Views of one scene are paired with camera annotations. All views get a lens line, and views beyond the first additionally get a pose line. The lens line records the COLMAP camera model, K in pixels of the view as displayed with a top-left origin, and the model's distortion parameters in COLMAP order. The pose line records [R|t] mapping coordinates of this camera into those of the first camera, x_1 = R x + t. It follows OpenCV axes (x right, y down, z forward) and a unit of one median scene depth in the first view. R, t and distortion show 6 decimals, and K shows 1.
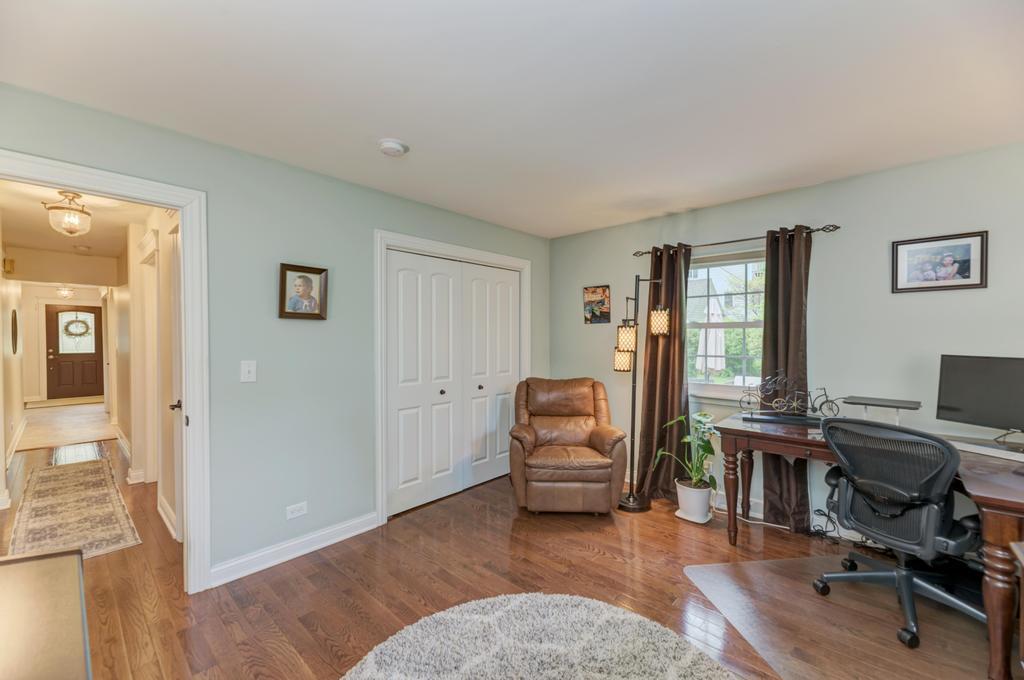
lens RADIAL K [[408.4, 0, 509.0], [0, 408.4, 343.6], [0, 0, 1]] dist [0.001190, -0.000389]
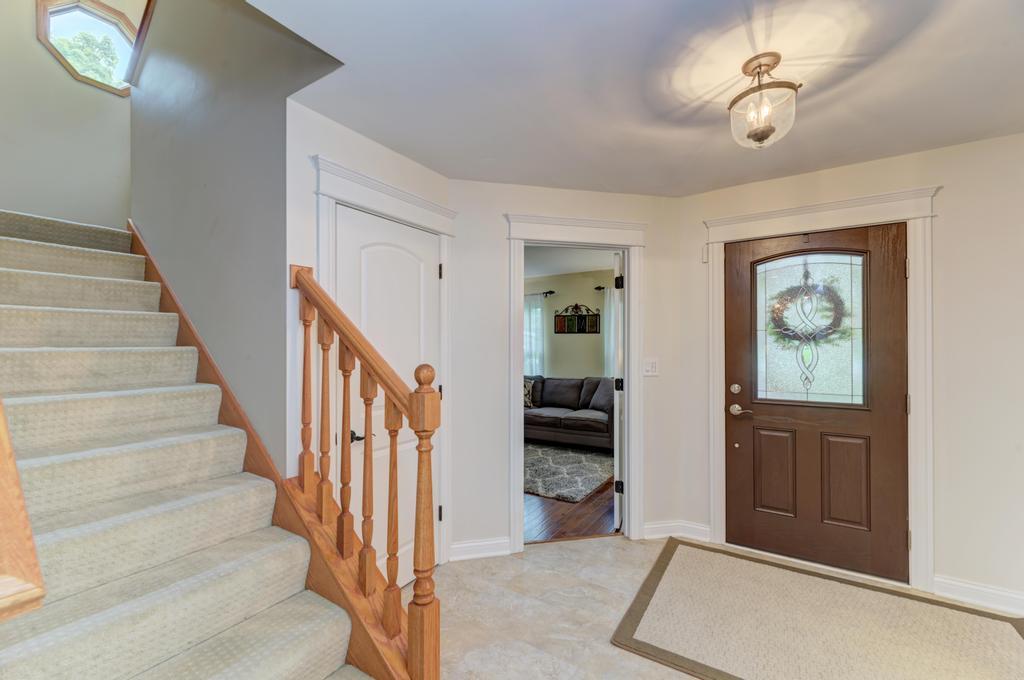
lens RADIAL K [[422.4, 0, 508.1], [0, 422.4, 342.0], [0, 0, 1]] dist [0.007346, -0.000767]
pose [[0.192897, 0.000567, -0.981219, -0.810735], [-0.015032, 0.999884, -0.002377, -0.014408], [0.981104, 0.015208, 0.192884, 0.742042]]
